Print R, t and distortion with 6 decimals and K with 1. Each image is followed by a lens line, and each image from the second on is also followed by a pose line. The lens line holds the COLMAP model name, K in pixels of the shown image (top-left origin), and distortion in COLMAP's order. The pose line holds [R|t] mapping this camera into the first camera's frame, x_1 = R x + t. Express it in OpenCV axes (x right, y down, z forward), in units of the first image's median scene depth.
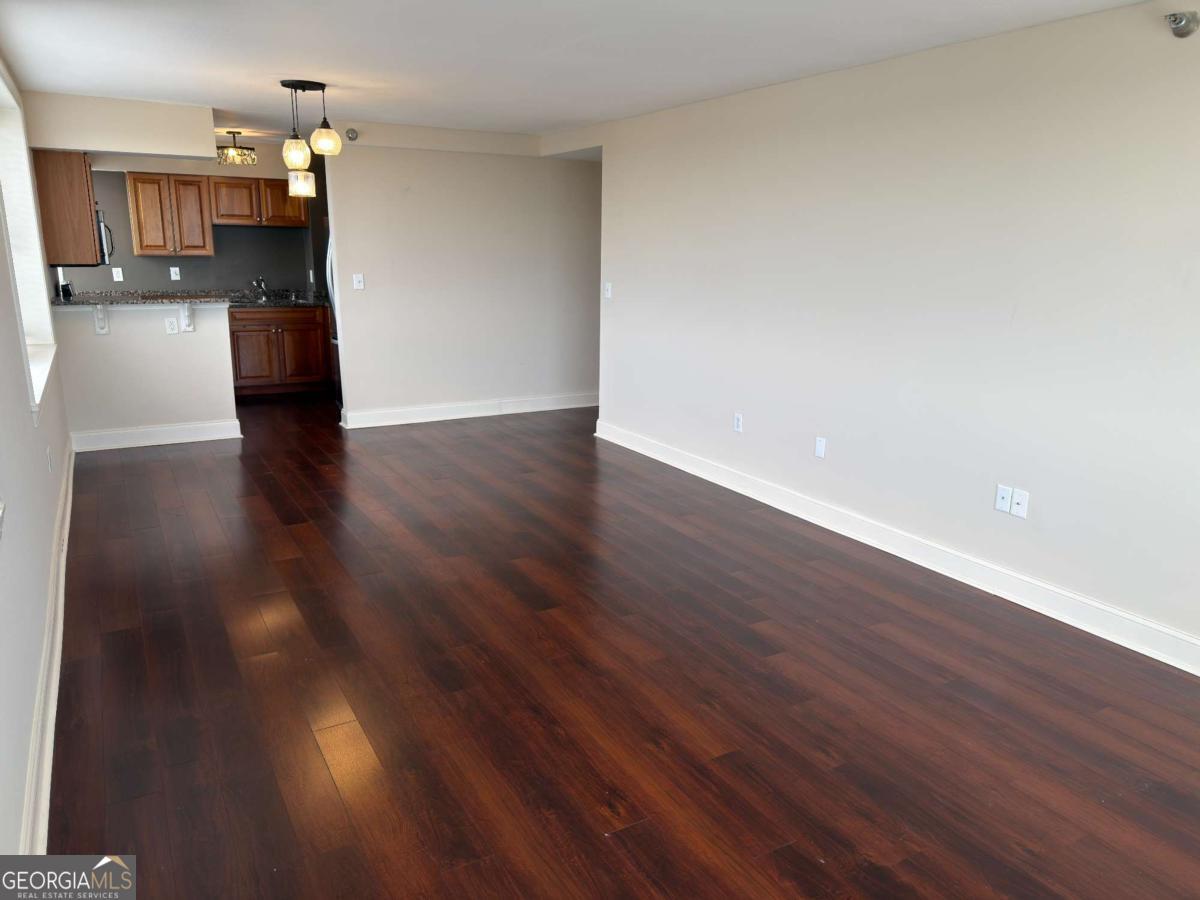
lens RADIAL K [[836.6, 0, 620.7], [0, 836.6, 457.5], [0, 0, 1]] dist [0.001616, -0.031228]
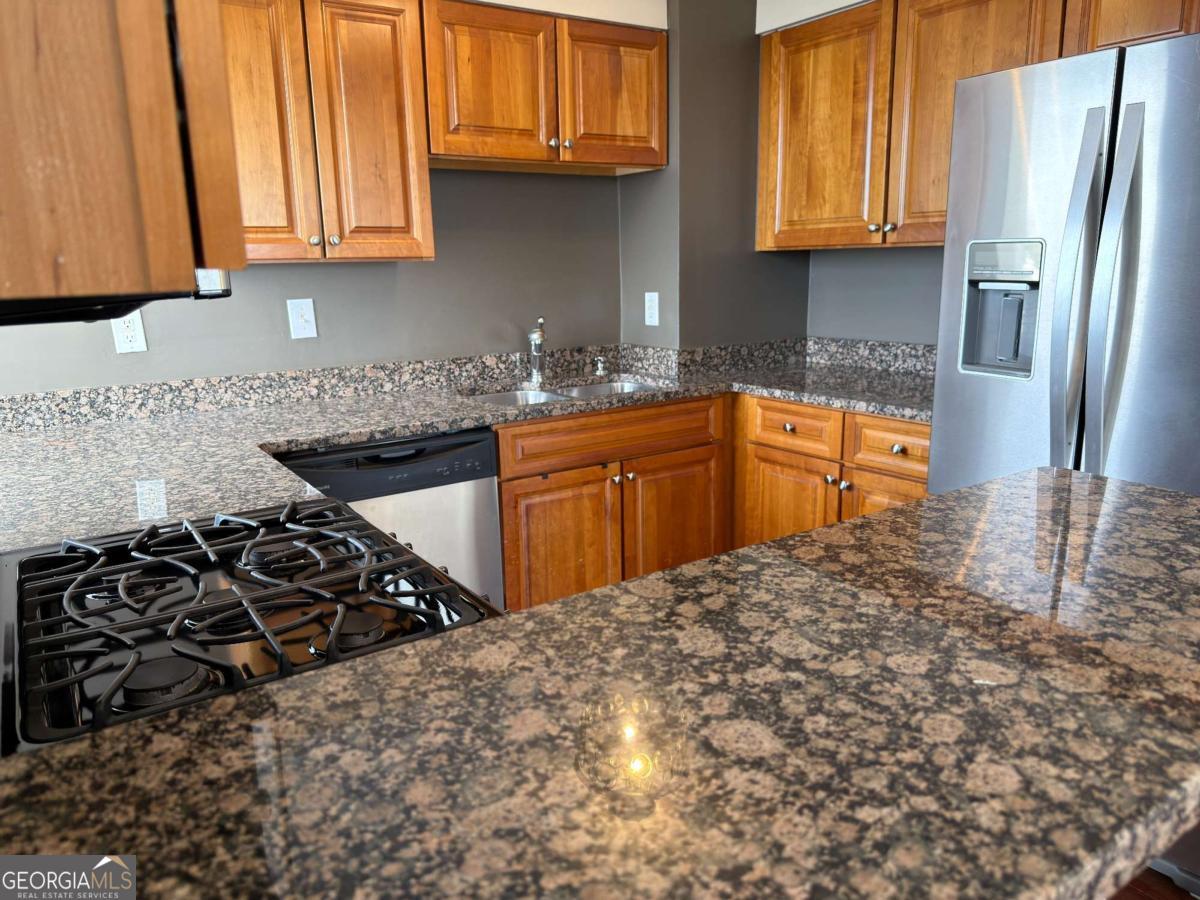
lens RADIAL K [[832.3, 0, 600.0], [0, 832.3, 450.0], [0, 0, 1]] dist [0.165719, -0.336268]
pose [[0.998307, -0.052112, 0.025816, -0.501143], [0.052787, 0.998262, -0.026193, -0.180341], [-0.024406, 0.027511, 0.999324, 0.779959]]
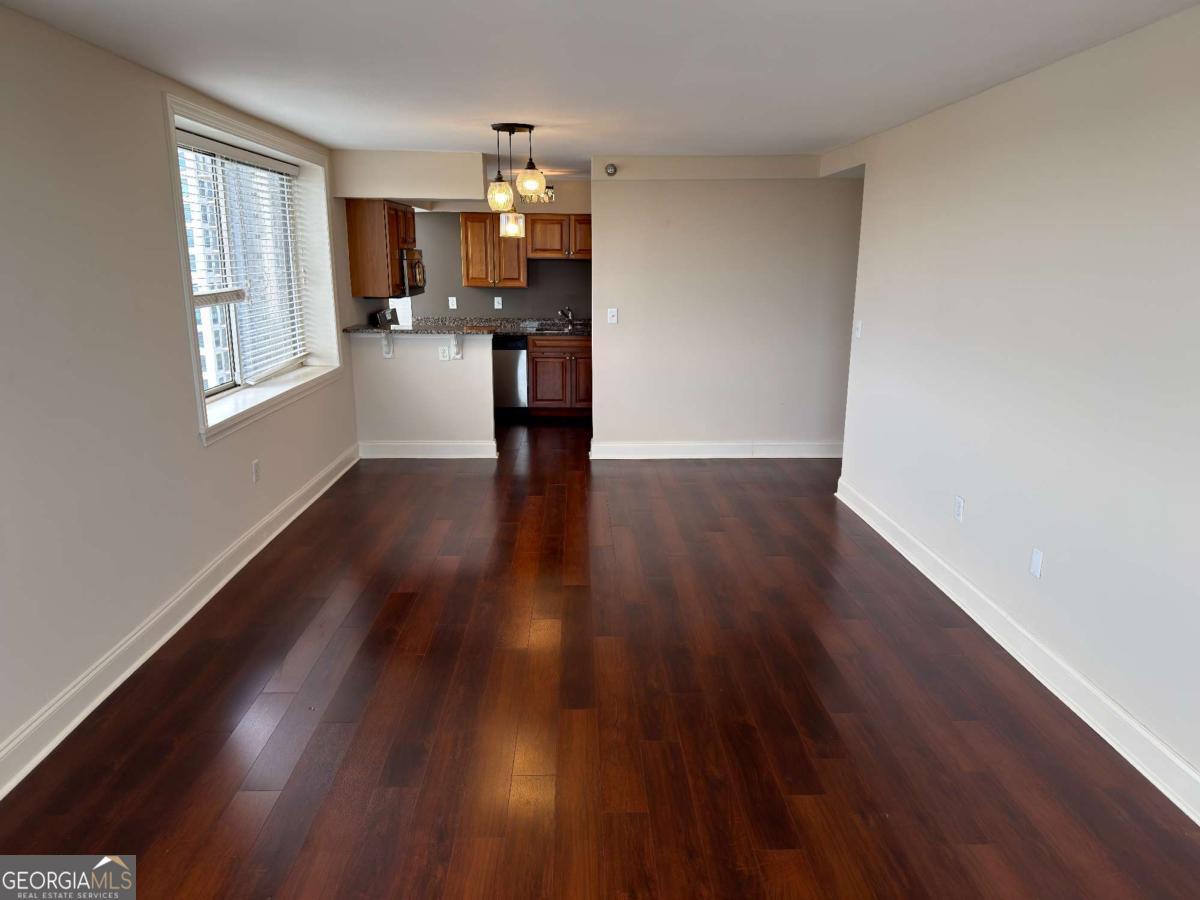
lens RADIAL K [[832.3, 0, 600.0], [0, 832.3, 450.0], [0, 0, 1]] dist [0.165719, -0.336268]
pose [[0.867408, 0.094699, -0.488504, 0.175022], [-0.109491, 0.993986, -0.001727, -0.044224], [0.485402, 0.054985, 0.872560, 0.116306]]
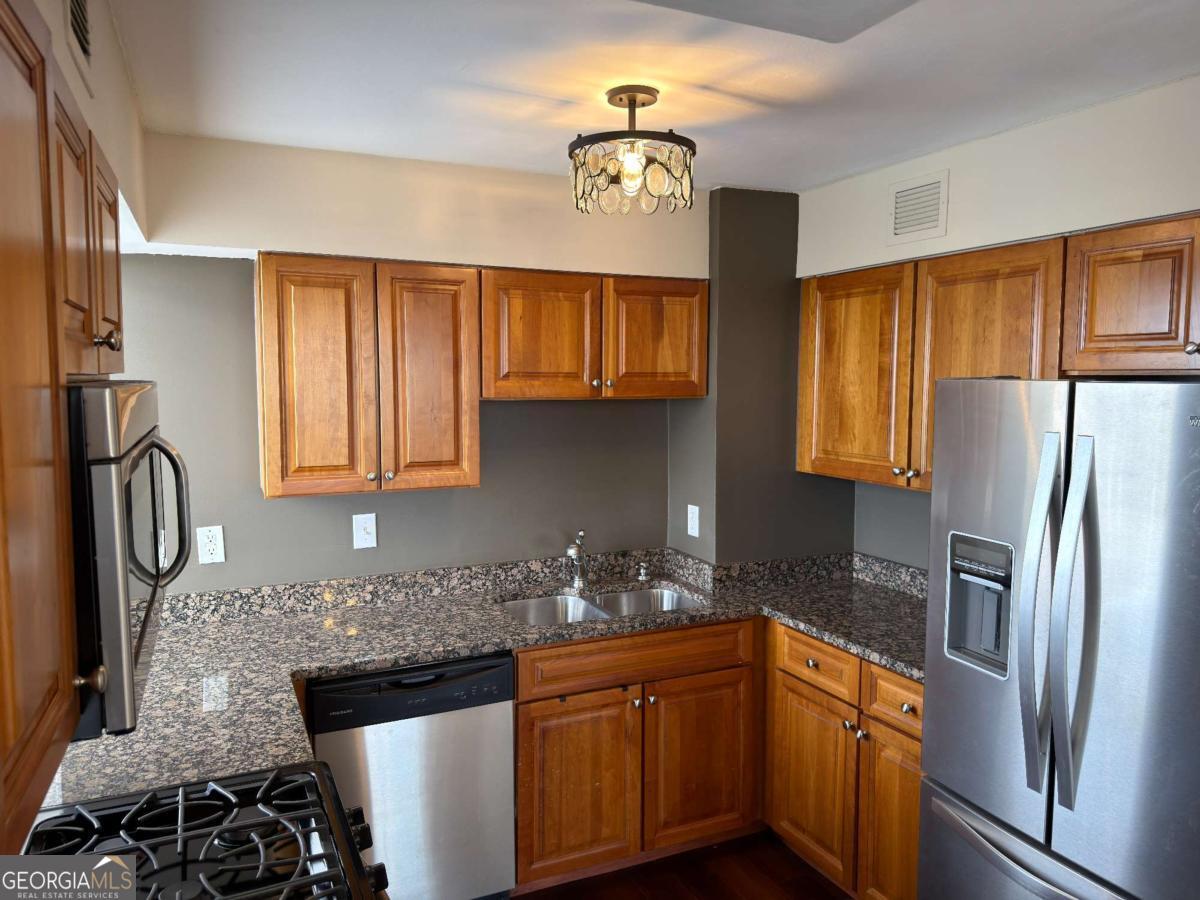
lens RADIAL K [[832.3, 0, 600.0], [0, 832.3, 450.0], [0, 0, 1]] dist [0.165719, -0.336268]
pose [[0.992948, -0.011275, -0.118017, -0.453077], [-0.008844, 0.985648, -0.168581, -0.226887], [0.118224, 0.168436, 0.978597, 0.754138]]
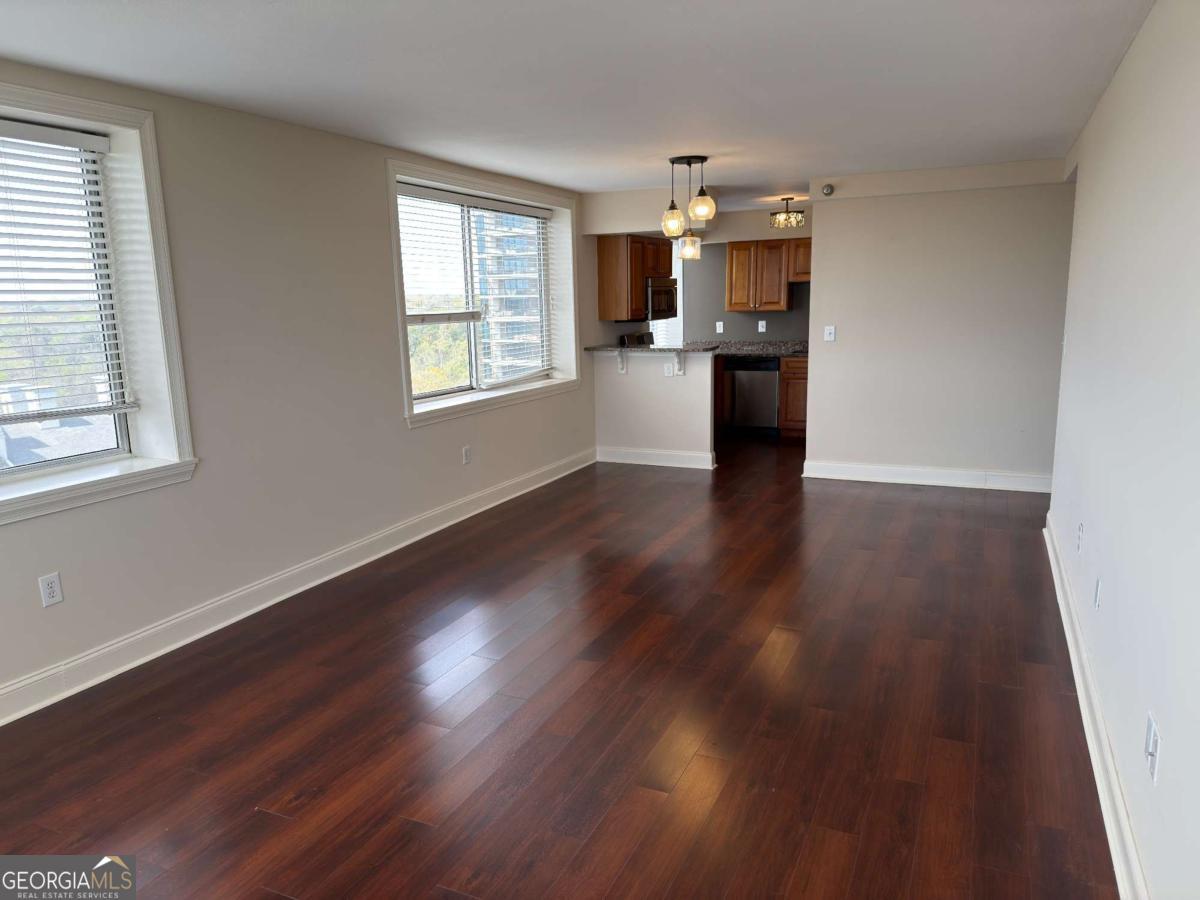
lens RADIAL K [[832.3, 0, 600.0], [0, 832.3, 450.0], [0, 0, 1]] dist [0.165719, -0.336268]
pose [[0.559026, 0.116952, -0.820860, 0.366452], [-0.173640, 0.984563, 0.022023, -0.045300], [0.810764, 0.130223, 0.570704, 0.207885]]
